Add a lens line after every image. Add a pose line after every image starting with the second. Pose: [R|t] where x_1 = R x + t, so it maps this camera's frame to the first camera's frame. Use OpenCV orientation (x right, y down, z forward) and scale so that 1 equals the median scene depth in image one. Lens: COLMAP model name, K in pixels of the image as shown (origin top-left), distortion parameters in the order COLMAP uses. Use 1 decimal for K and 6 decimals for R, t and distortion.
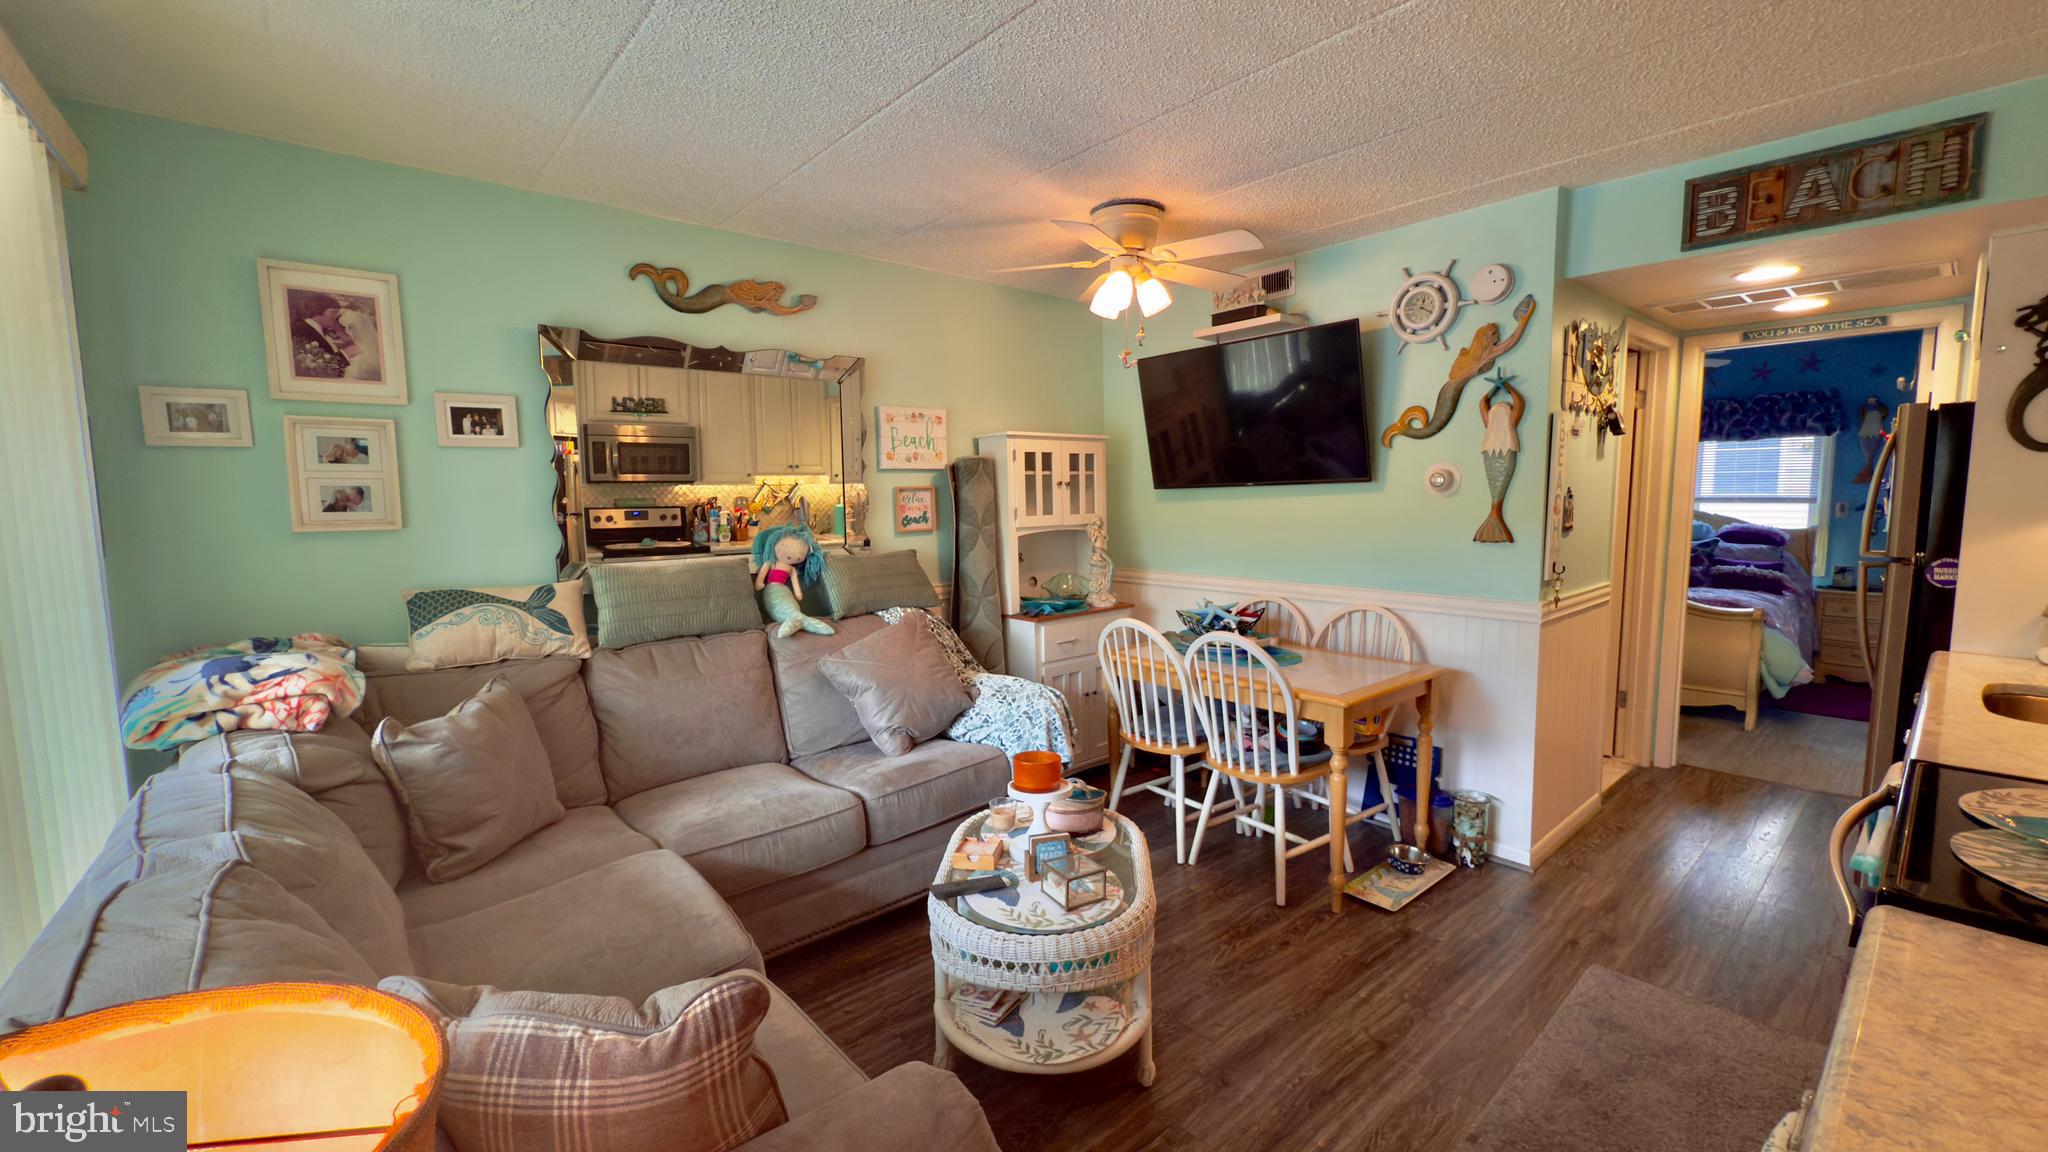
lens RADIAL K [[812.5, 0, 1023.2], [0, 812.5, 575.0], [0, 0, 1]] dist [-0.000225, -0.000140]
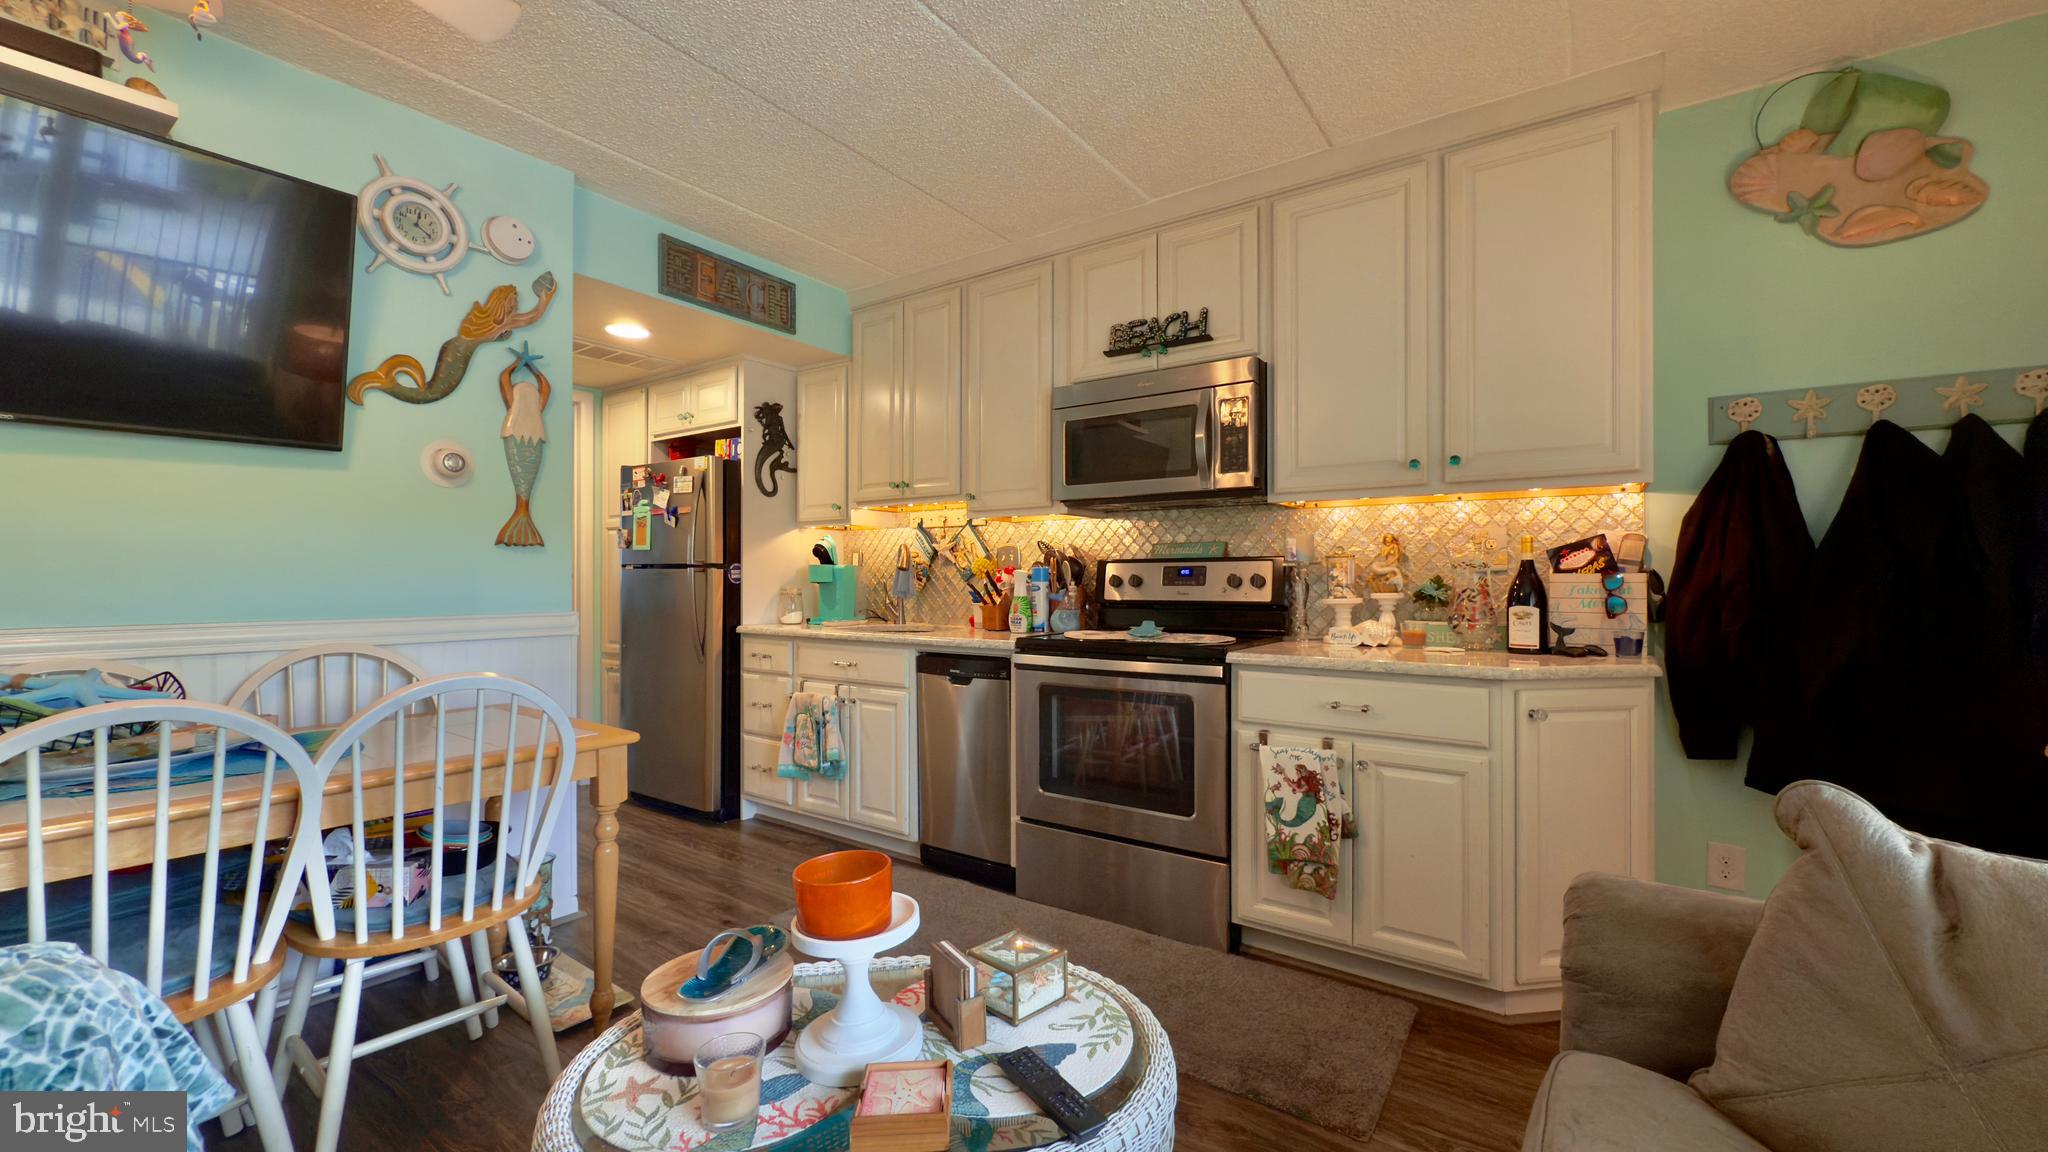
lens RADIAL K [[813.6, 0, 1024.0], [0, 813.6, 576.0], [0, 0, 1]] dist [-0.000911, 0.000033]
pose [[-0.240165, 0.017145, 0.970581, -0.352465], [0.100848, 0.994874, 0.007380, 0.036057], [-0.965479, 0.099654, -0.240663, 0.690191]]
